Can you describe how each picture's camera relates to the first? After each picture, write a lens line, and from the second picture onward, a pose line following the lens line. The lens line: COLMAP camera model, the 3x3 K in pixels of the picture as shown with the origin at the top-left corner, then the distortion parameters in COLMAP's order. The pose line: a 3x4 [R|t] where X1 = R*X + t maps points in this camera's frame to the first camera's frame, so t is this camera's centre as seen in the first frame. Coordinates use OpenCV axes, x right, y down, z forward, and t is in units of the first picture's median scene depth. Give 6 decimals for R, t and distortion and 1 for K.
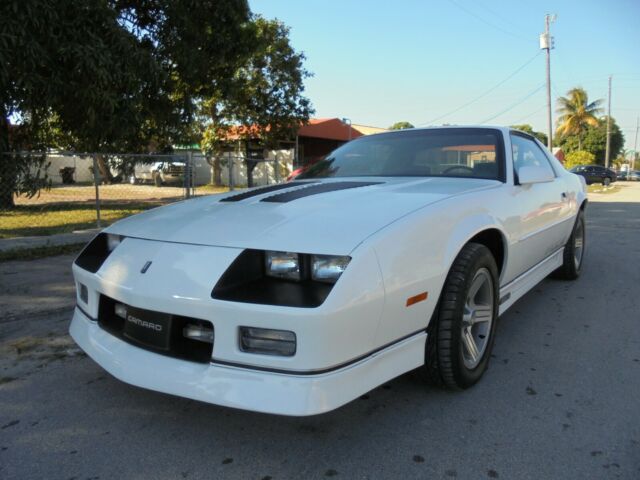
lens RADIAL K [[487.2, 0, 321.6], [0, 487.2, 236.6], [0, 0, 1]] dist [-0.096855, 0.066271]
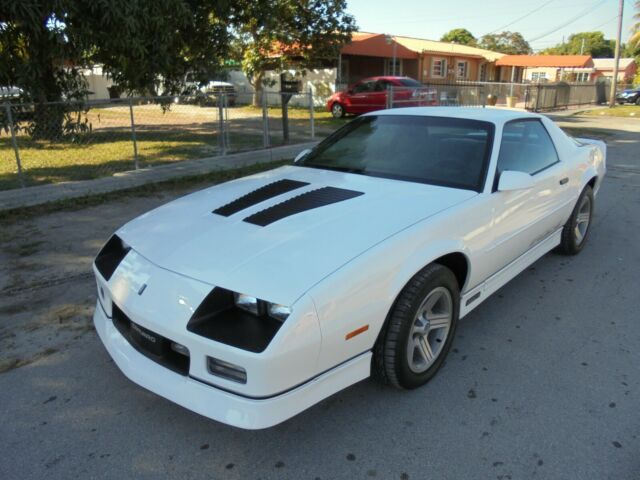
lens RADIAL K [[487.2, 0, 320.7], [0, 487.2, 243.1], [0, 0, 1]] dist [-0.096855, 0.066271]
pose [[0.994749, 0.030369, -0.097736, 0.139506], [-0.011034, 0.981218, 0.192587, -0.202316], [0.101749, -0.190498, 0.976400, -0.083620]]
